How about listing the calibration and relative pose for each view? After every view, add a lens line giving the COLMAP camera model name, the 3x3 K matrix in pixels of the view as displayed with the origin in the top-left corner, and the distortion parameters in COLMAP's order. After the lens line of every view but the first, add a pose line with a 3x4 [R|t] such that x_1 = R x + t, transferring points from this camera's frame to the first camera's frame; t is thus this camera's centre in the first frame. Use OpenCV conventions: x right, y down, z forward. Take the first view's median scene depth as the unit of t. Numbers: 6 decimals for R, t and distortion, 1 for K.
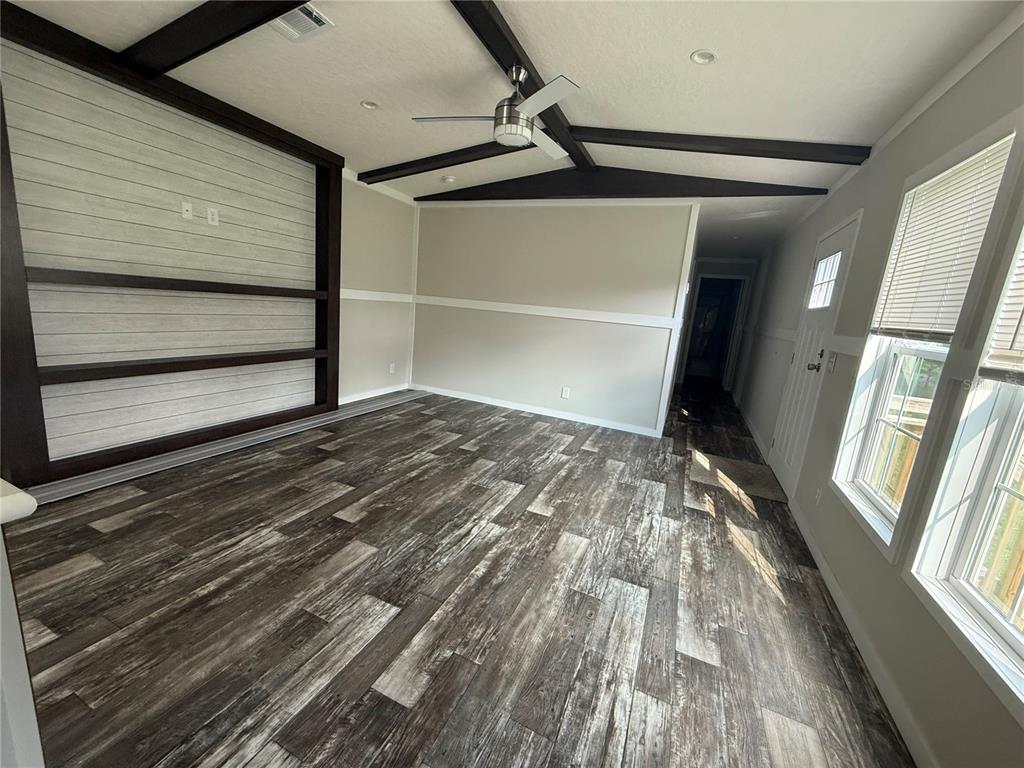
lens RADIAL K [[405.6, 0, 511.9], [0, 405.6, 388.9], [0, 0, 1]] dist [-0.001111, 0.000184]
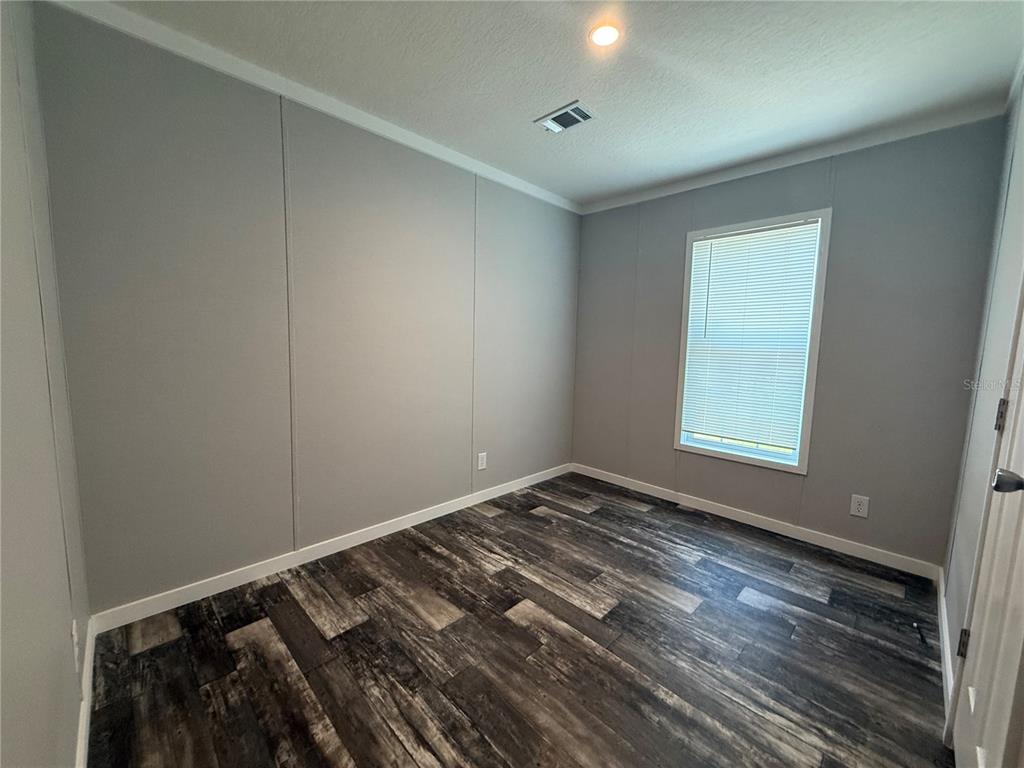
lens RADIAL K [[405.6, 0, 503.3], [0, 405.6, 386.8], [0, 0, 1]] dist [-0.001111, 0.000184]
pose [[-0.369951, 0.001382, -0.929050, 0.436106], [-0.241520, 0.965474, 0.097610, -0.223220], [0.897109, 0.260495, -0.356844, 1.427584]]
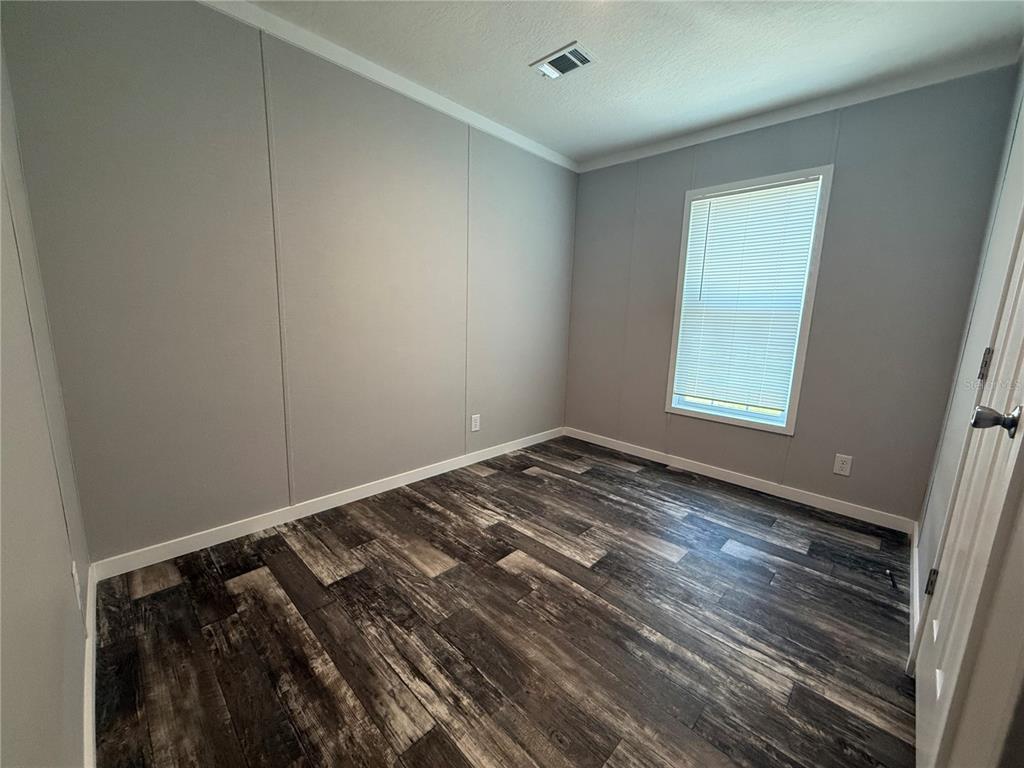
lens RADIAL K [[405.6, 0, 503.0], [0, 405.6, 386.3], [0, 0, 1]] dist [-0.001111, 0.000184]
pose [[-0.357125, 0.062485, -0.931964, 0.436315], [-0.248335, 0.955499, 0.159224, -0.185337], [0.900440, 0.288302, -0.325715, 1.440419]]
